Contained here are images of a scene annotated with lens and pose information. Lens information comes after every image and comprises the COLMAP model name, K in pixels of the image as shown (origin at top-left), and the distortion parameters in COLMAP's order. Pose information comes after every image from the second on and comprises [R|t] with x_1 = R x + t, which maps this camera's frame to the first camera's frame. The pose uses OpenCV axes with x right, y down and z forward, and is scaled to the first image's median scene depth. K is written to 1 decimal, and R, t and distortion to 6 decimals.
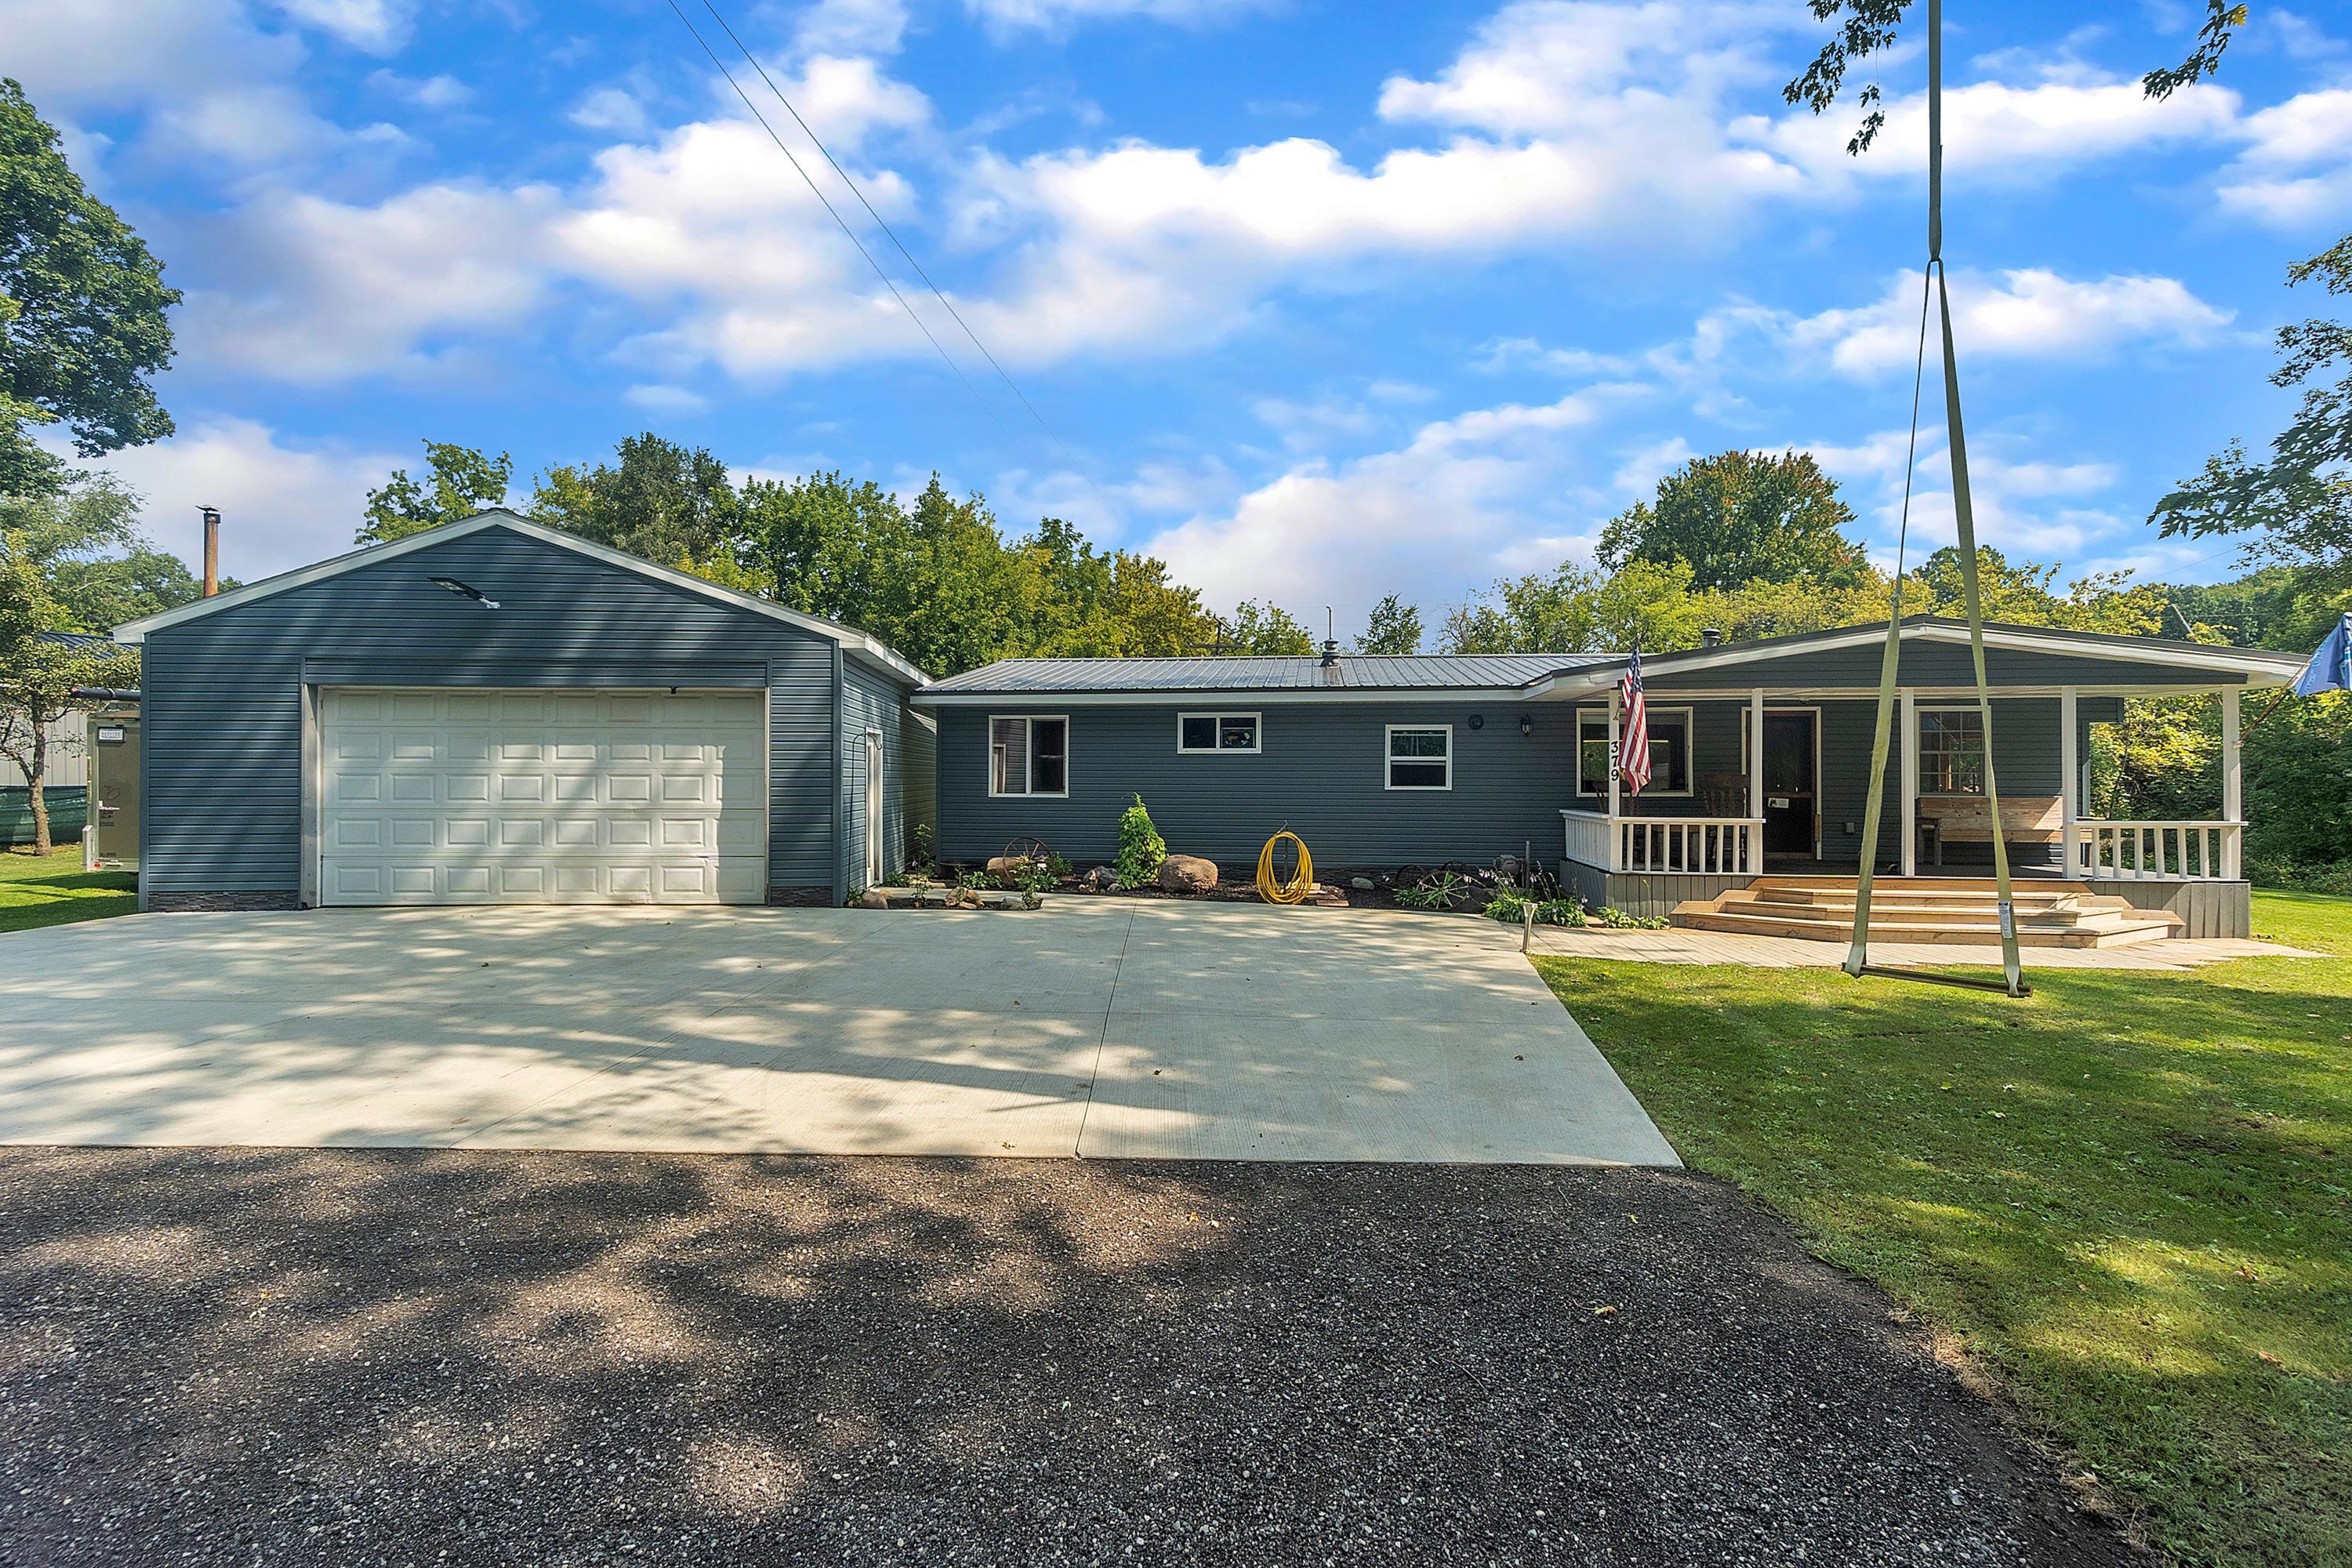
lens RADIAL K [[986.2, 0, 1176.0], [0, 986.2, 784.0], [0, 0, 1]] dist [0.001298, 0.000098]
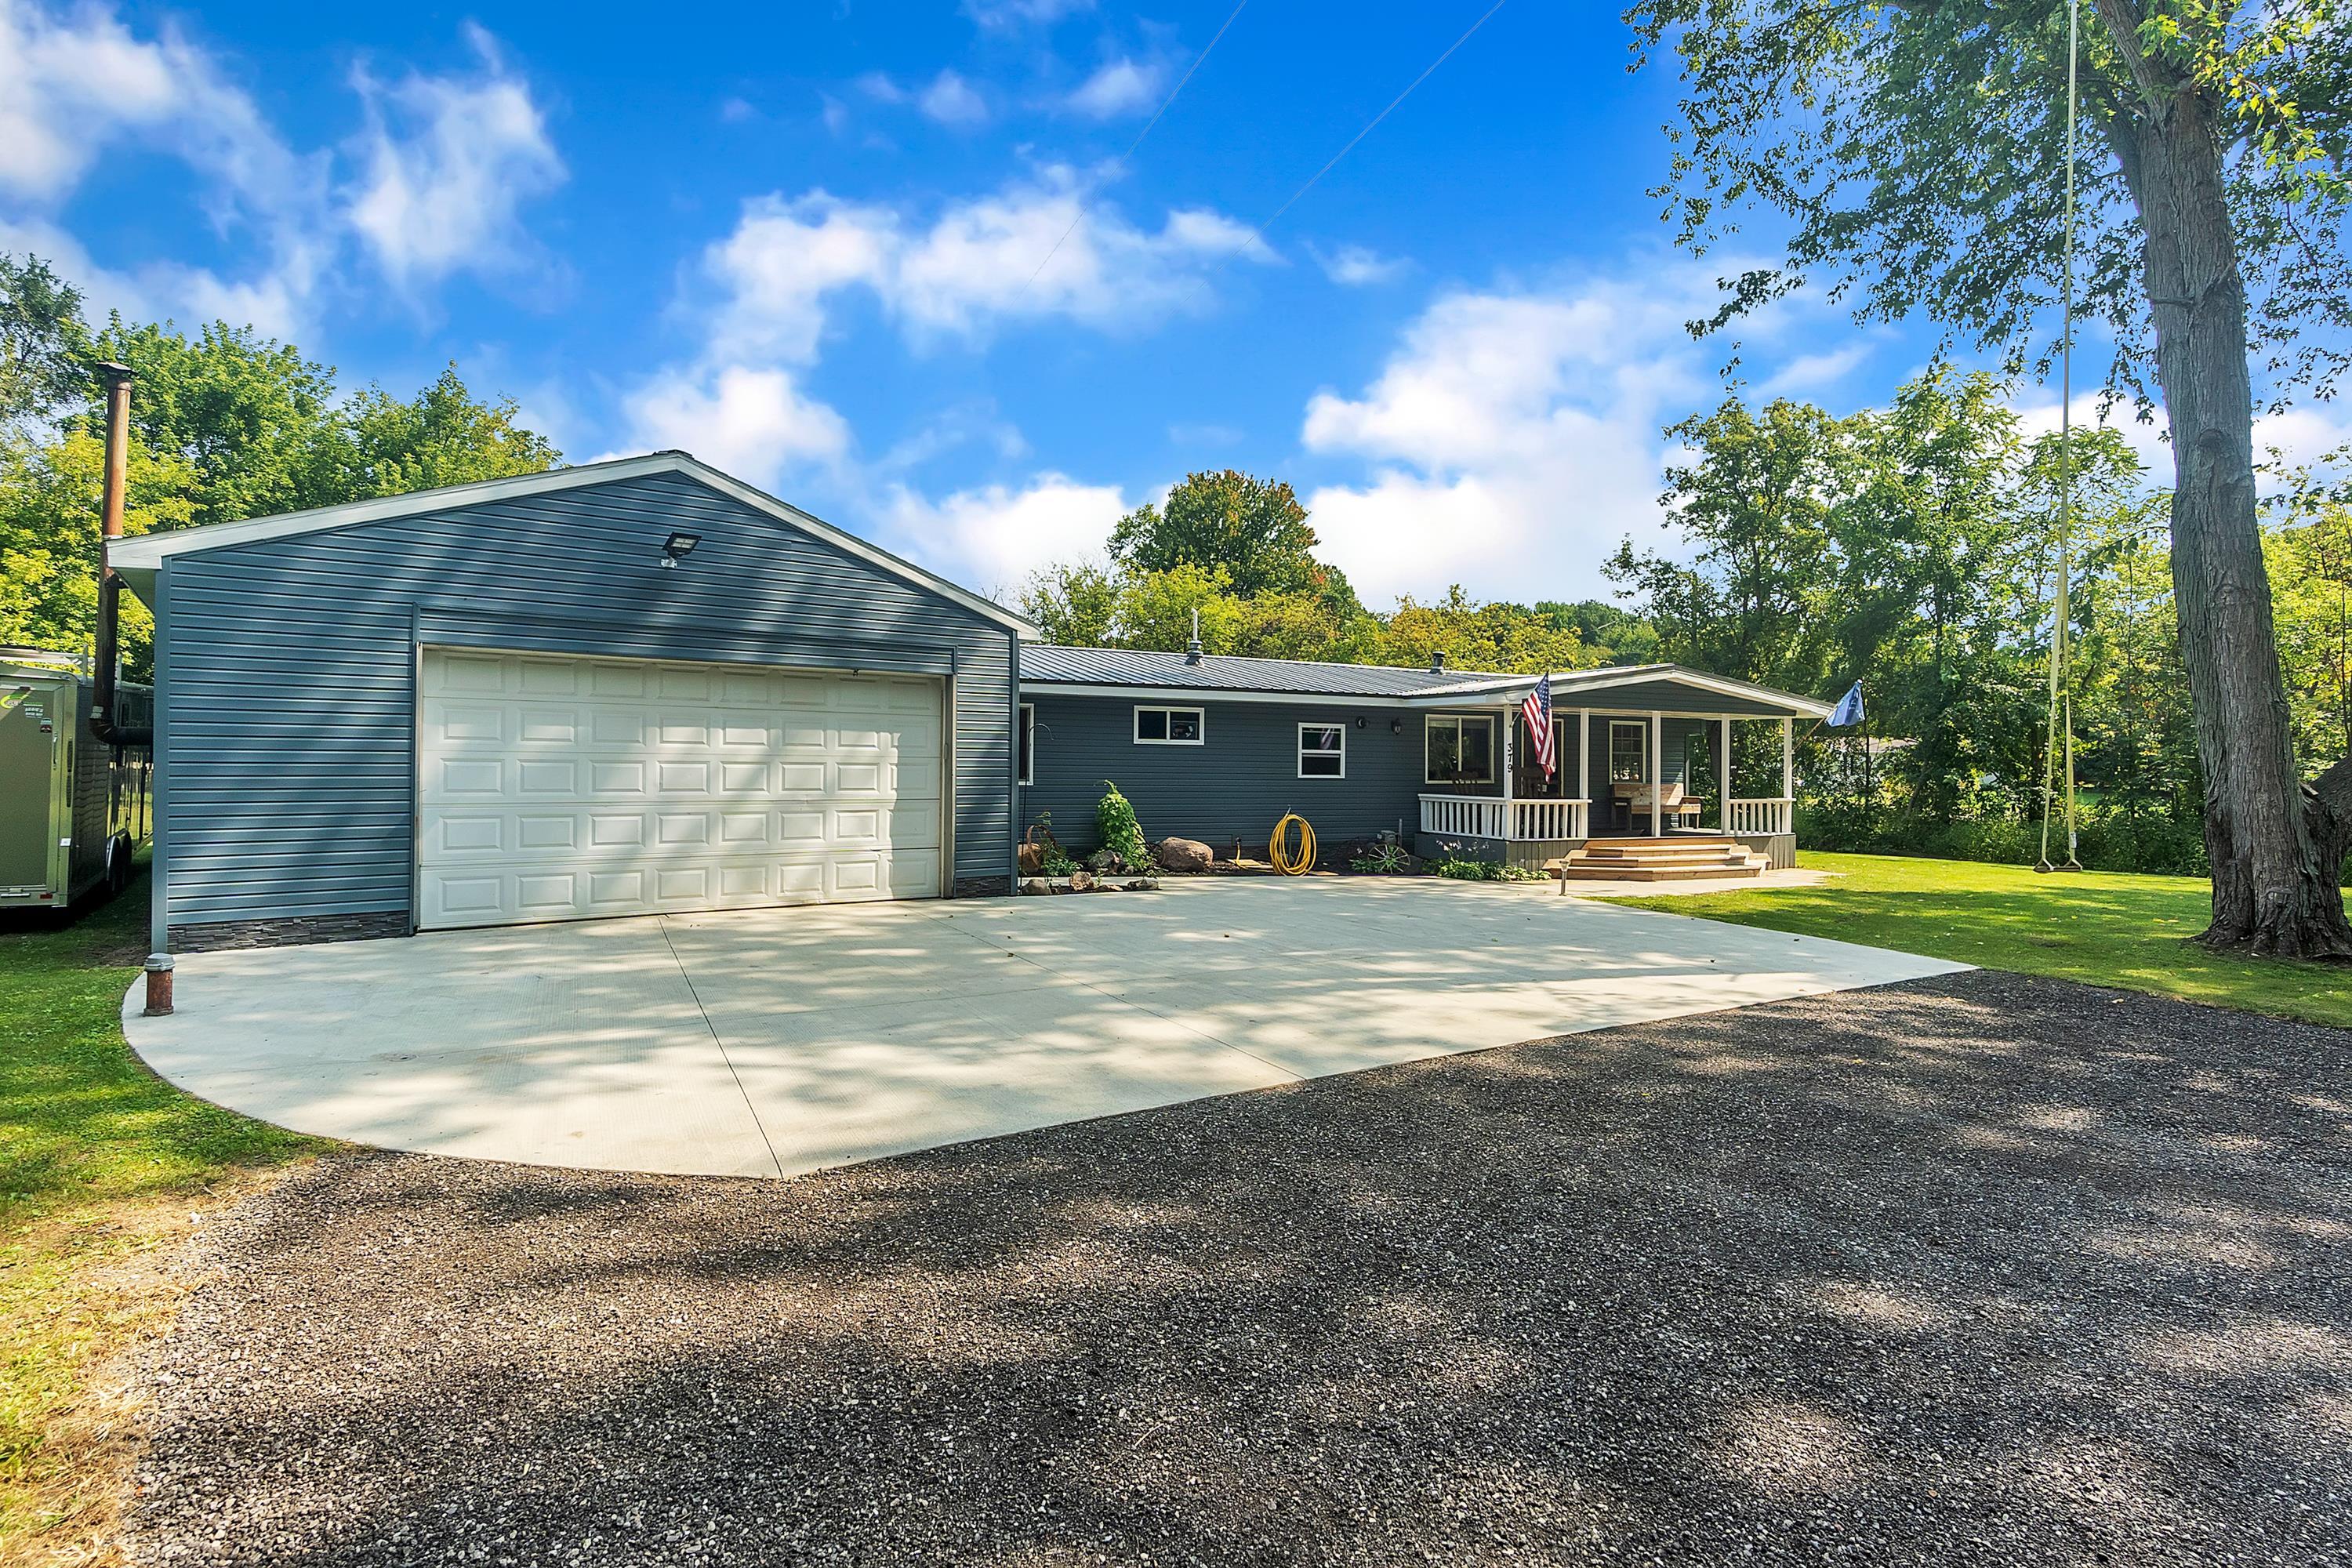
lens RADIAL K [[1063.1, 0, 1176.0], [0, 1063.1, 784.0], [0, 0, 1]] dist [0.013364, -0.000072]
pose [[0.860103, -0.002066, 0.510116, -0.758182], [-0.006541, 0.999865, 0.015078, -0.006929], [-0.510078, -0.016305, 0.859974, -0.018637]]
